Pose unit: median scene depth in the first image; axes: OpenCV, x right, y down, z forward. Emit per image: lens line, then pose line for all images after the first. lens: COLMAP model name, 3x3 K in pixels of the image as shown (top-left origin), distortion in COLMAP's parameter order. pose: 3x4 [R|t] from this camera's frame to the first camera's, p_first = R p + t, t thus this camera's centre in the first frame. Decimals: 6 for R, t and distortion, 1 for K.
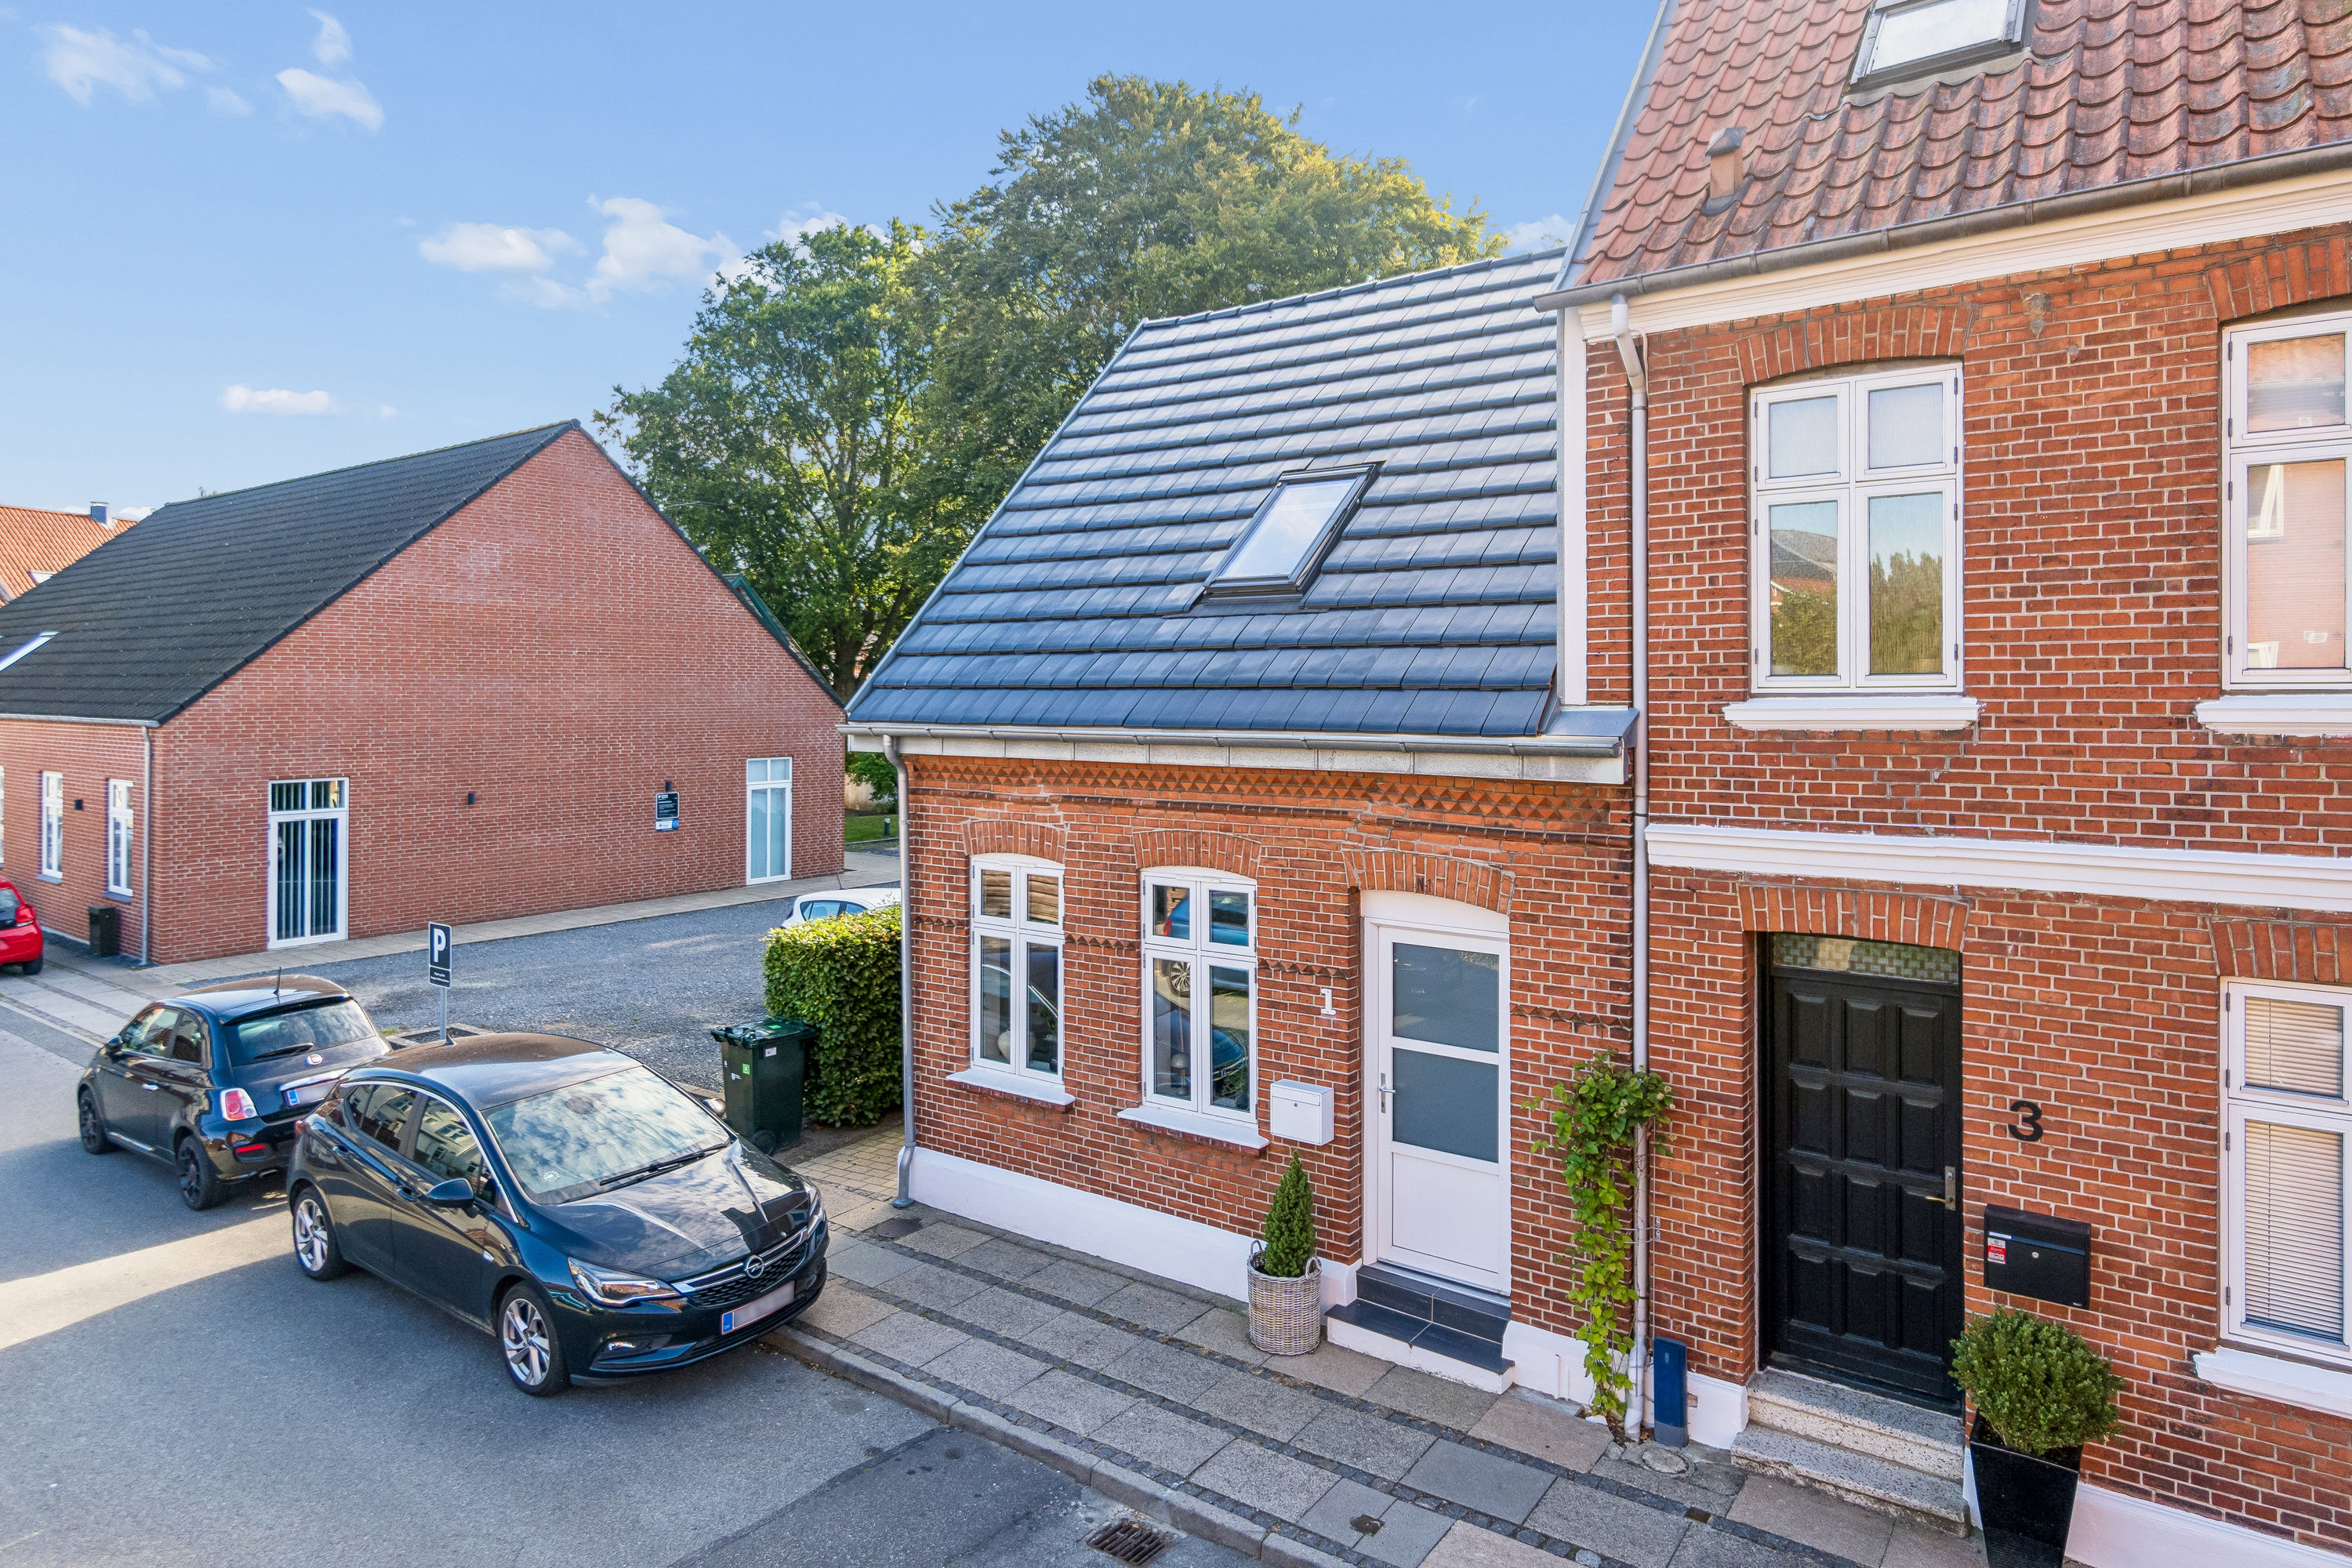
lens RADIAL K [[1374.0, 0, 1175.2], [0, 1374.0, 683.7], [0, 0, 1]] dist [0.002333, 0.001108]
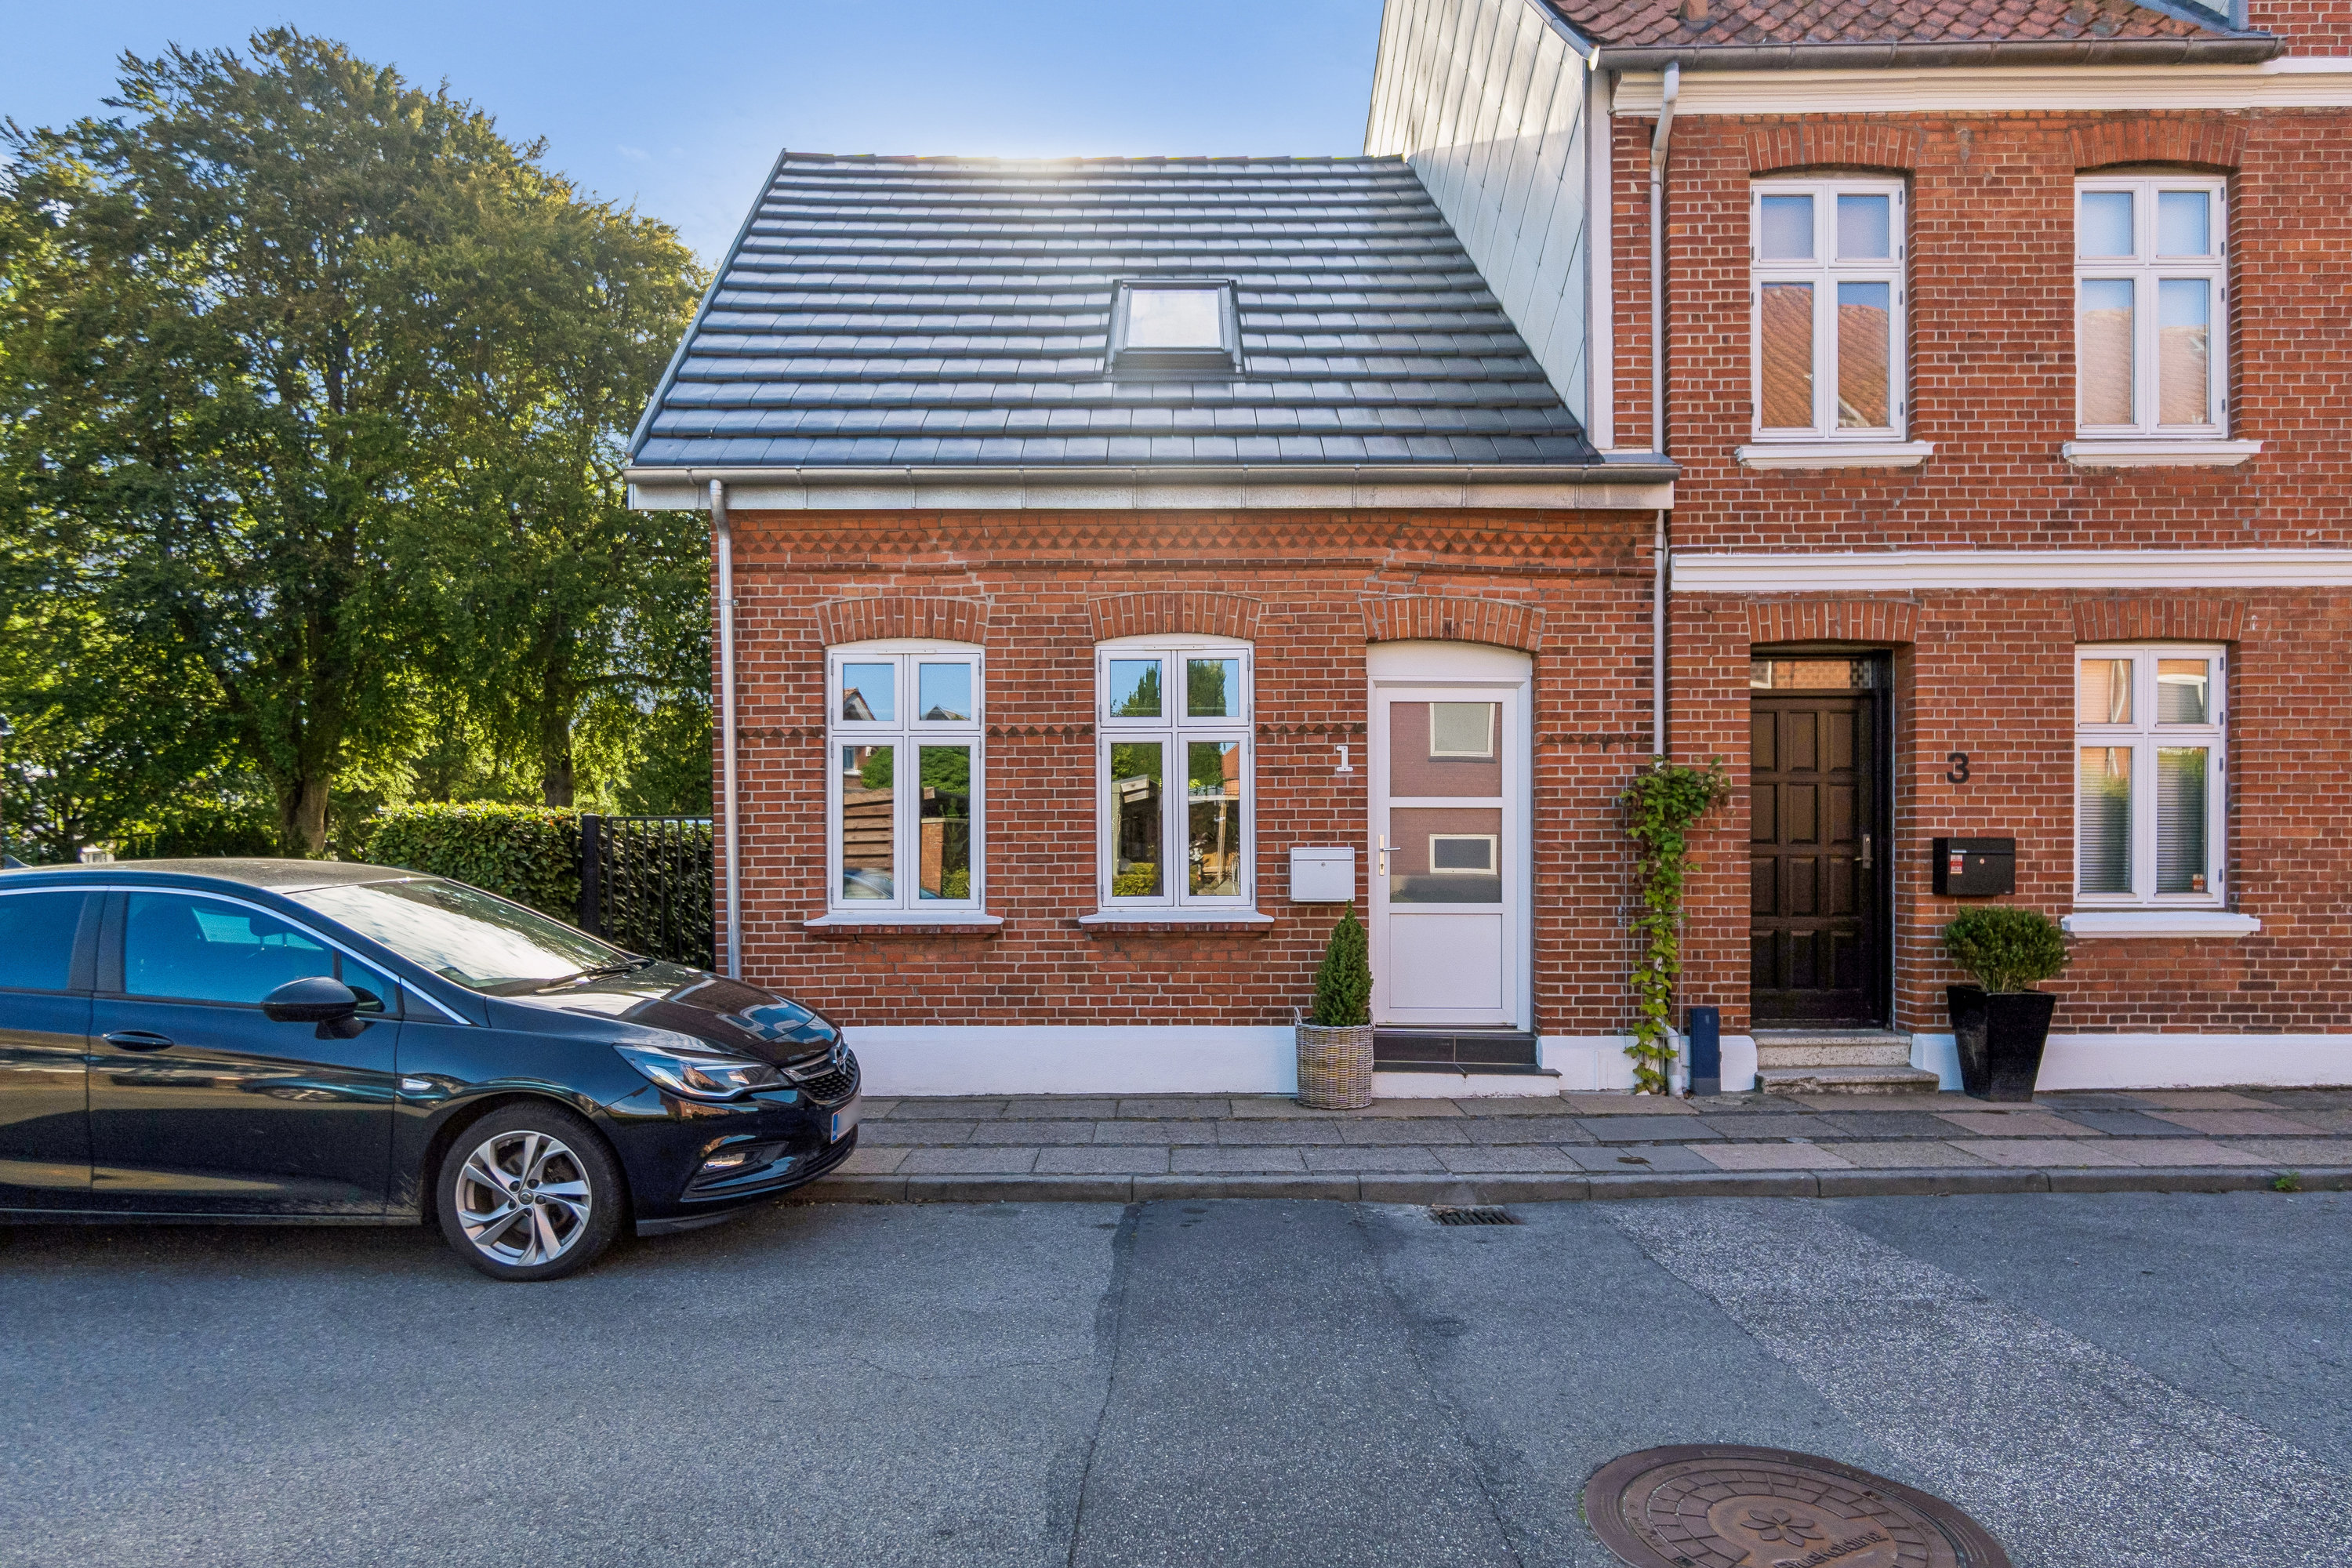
lens RADIAL K [[1322.6, 0, 1178.2], [0, 1322.6, 843.8], [0, 0, 1]] dist [-0.002580, -0.000964]
pose [[0.810815, -0.001860, 0.585300, -0.616262], [0.000848, 0.999998, 0.002003, 0.338891], [-0.585302, -0.001128, 0.810814, 0.370995]]
